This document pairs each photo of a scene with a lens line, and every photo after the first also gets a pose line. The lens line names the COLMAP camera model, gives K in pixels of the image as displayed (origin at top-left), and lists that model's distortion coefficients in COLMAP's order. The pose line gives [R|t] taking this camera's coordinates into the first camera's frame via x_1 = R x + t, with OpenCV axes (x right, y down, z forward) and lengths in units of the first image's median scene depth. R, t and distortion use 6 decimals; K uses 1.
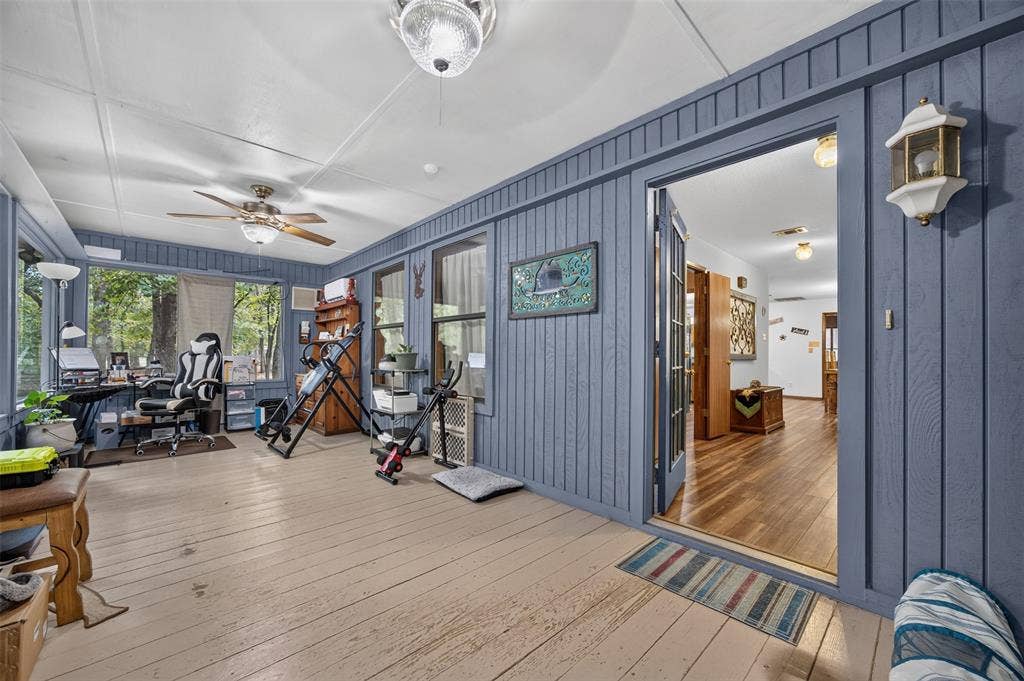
lens RADIAL K [[397.9, 0, 510.0], [0, 397.9, 349.6], [0, 0, 1]] dist [-0.019531, 0.004282]
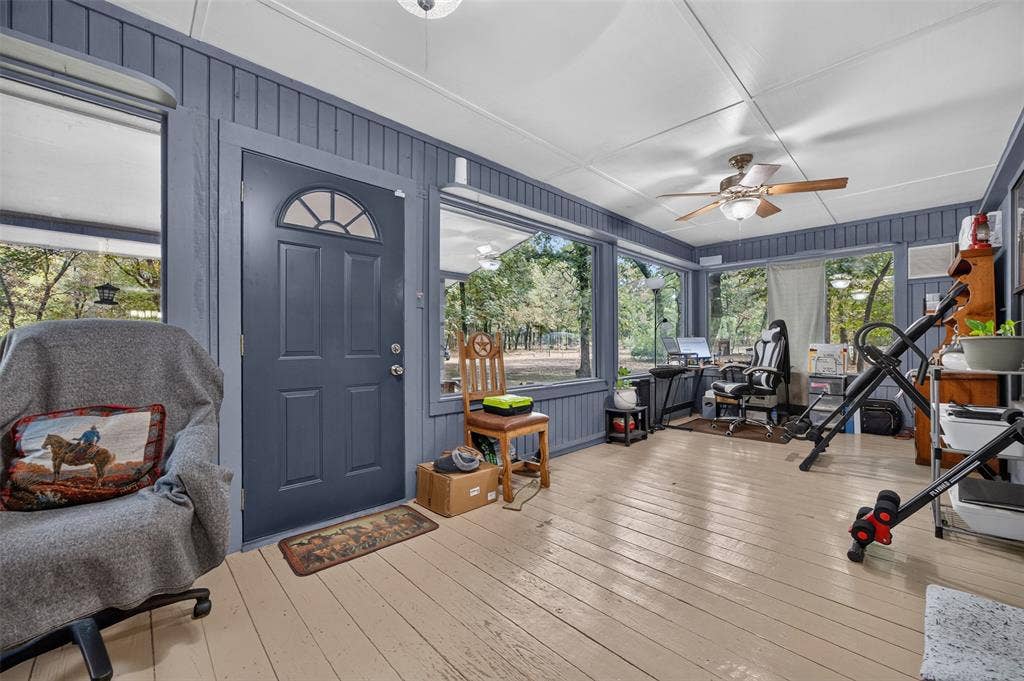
lens RADIAL K [[397.9, 0, 512.1], [0, 397.9, 338.4], [0, 0, 1]] dist [-0.019531, 0.004282]
pose [[0.020805, -0.015311, -0.999666, 0.197103], [0.013951, 0.999790, -0.015023, 0.009149], [0.999686, -0.013633, 0.021015, 0.337004]]
